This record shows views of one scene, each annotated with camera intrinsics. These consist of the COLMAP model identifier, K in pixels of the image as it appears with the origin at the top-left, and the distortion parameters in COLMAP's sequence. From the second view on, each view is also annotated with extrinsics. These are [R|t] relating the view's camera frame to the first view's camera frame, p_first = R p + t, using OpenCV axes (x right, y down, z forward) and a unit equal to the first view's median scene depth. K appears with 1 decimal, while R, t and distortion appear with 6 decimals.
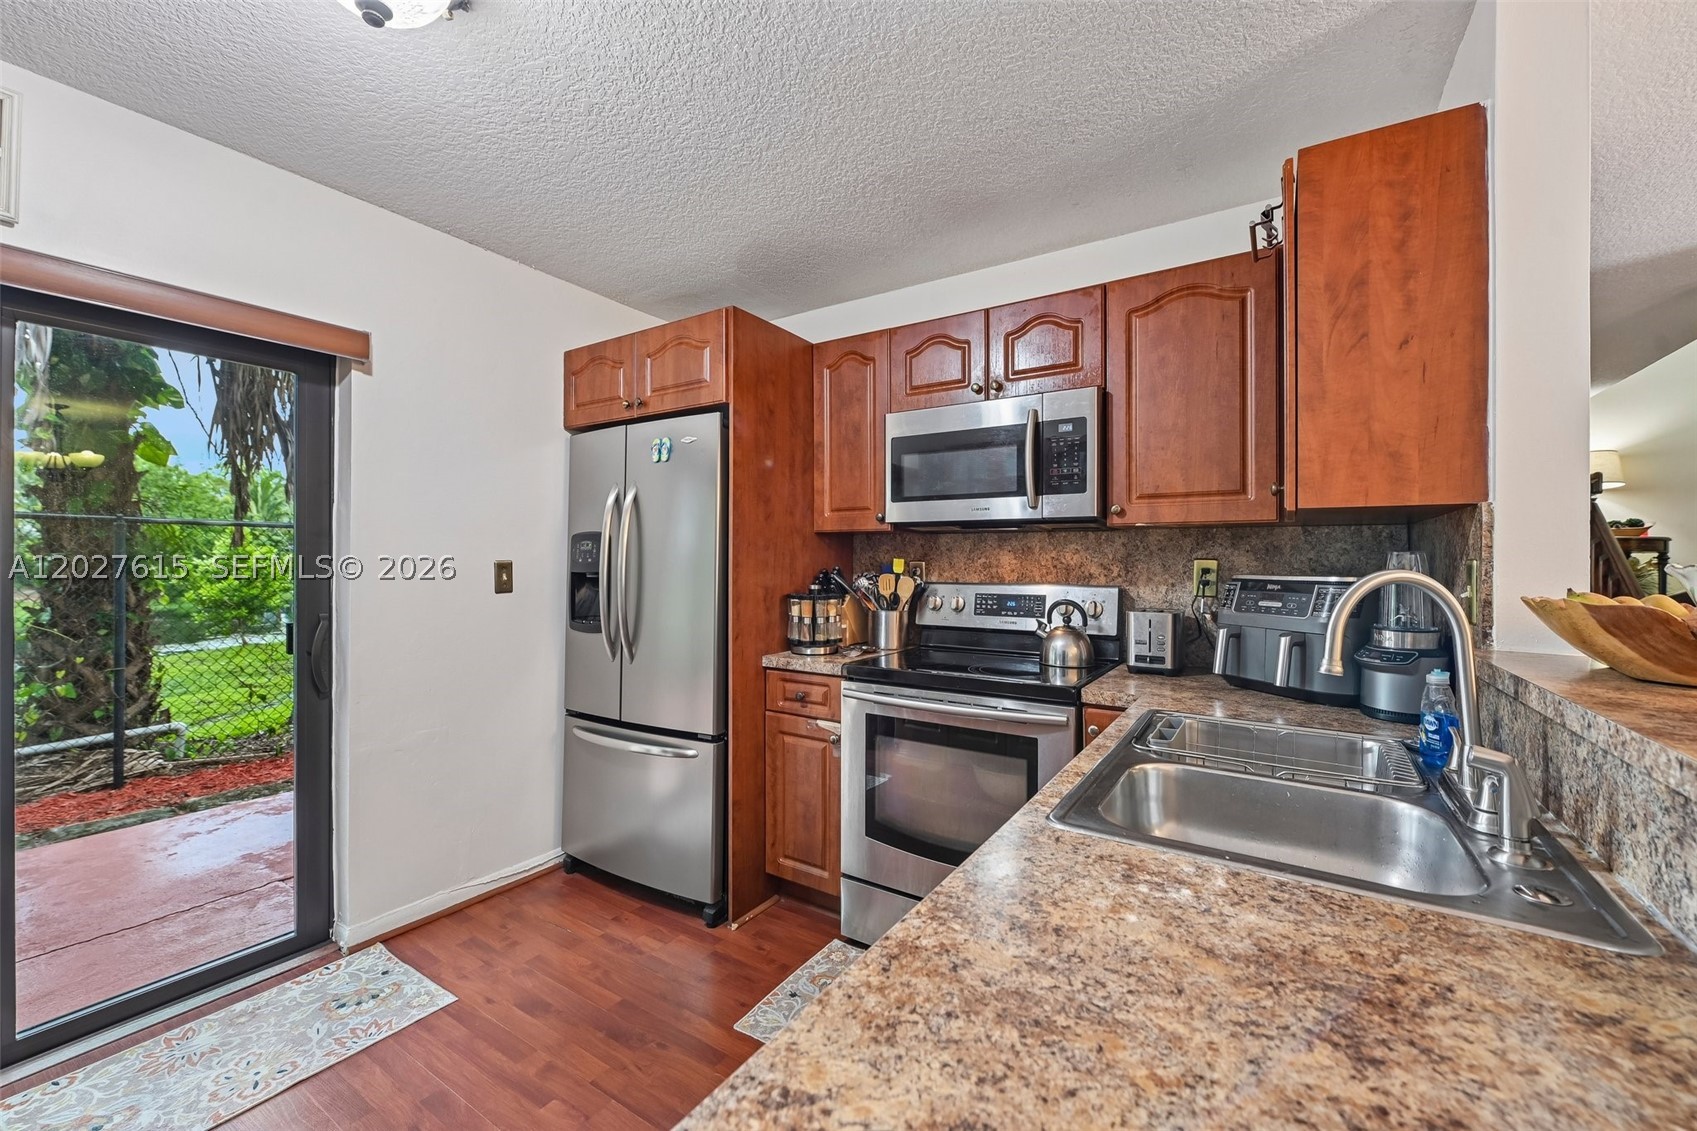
lens RADIAL K [[669.5, 0, 850.0], [0, 669.5, 563.0], [0, 0, 1]] dist [-0.013414, -0.001224]
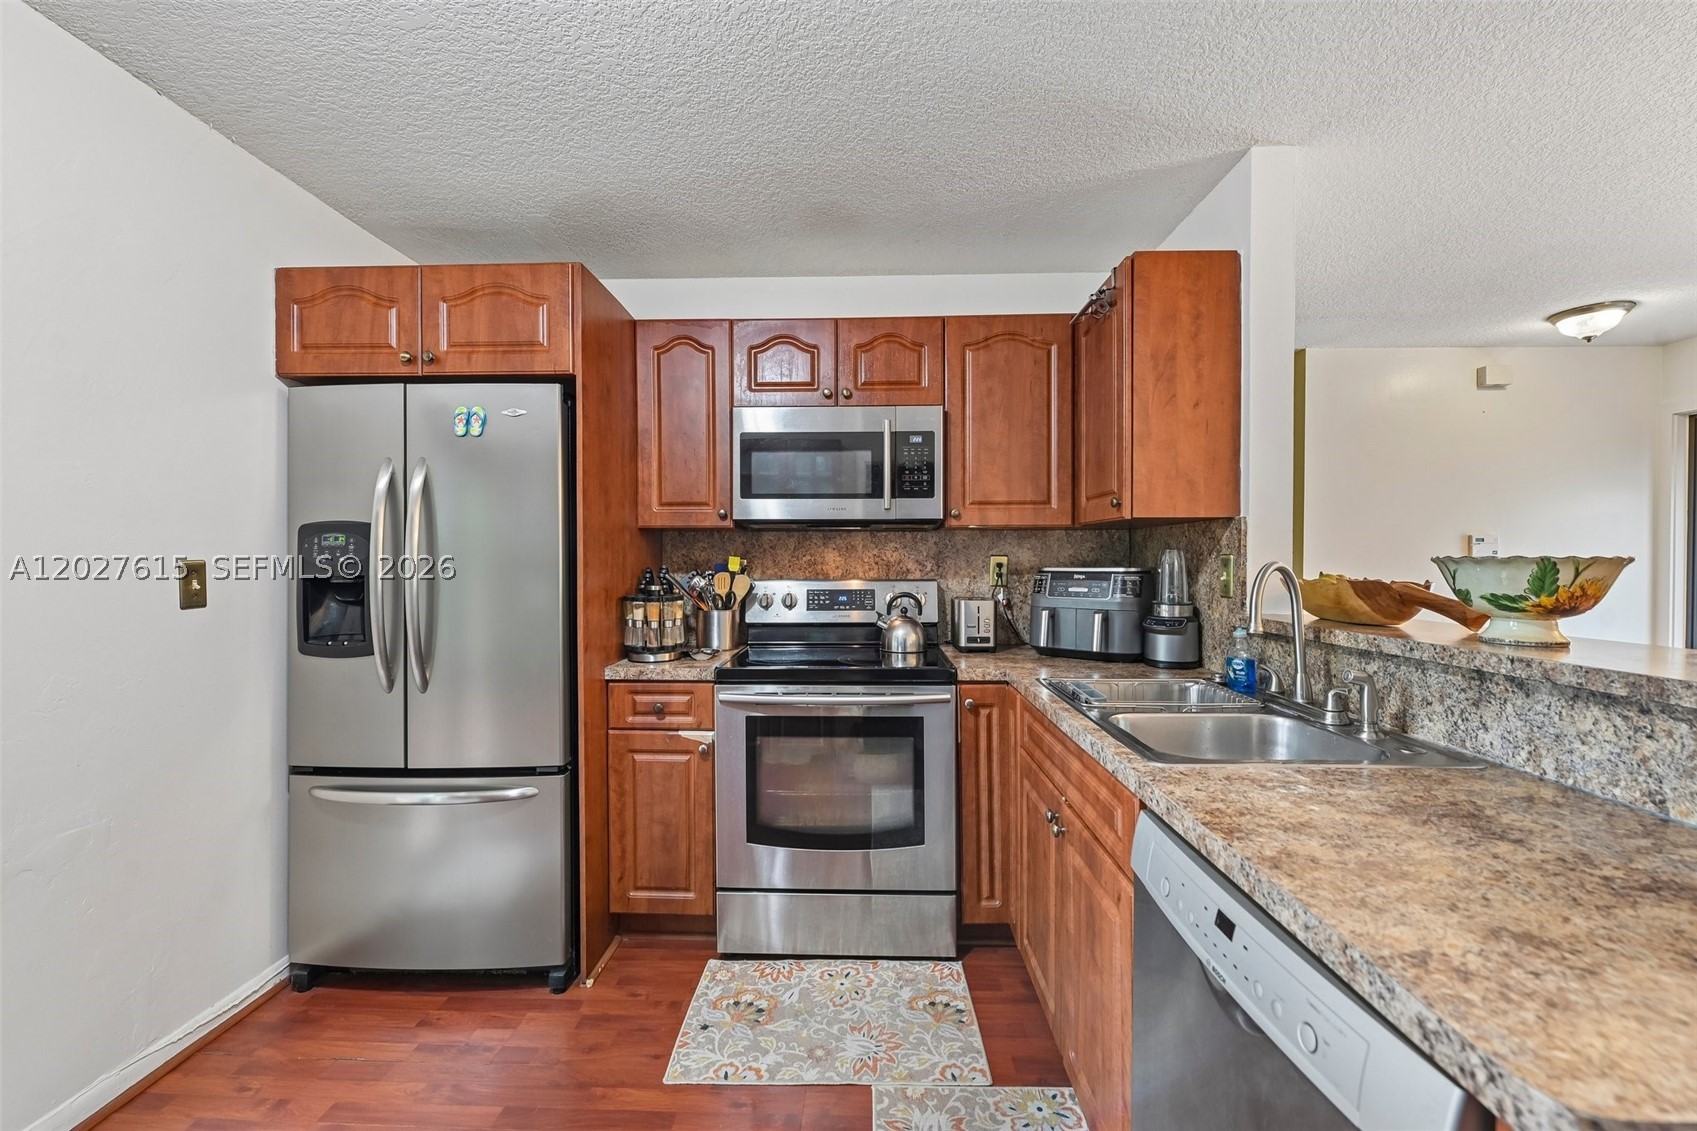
lens RADIAL K [[669.5, 0, 848.1], [0, 669.5, 562.4], [0, 0, 1]] dist [-0.013414, -0.001224]
pose [[0.854016, -0.007709, 0.520189, -0.340476], [0.007151, 0.999970, 0.003079, 0.000886], [-0.520197, 0.001090, 0.854045, 0.092524]]
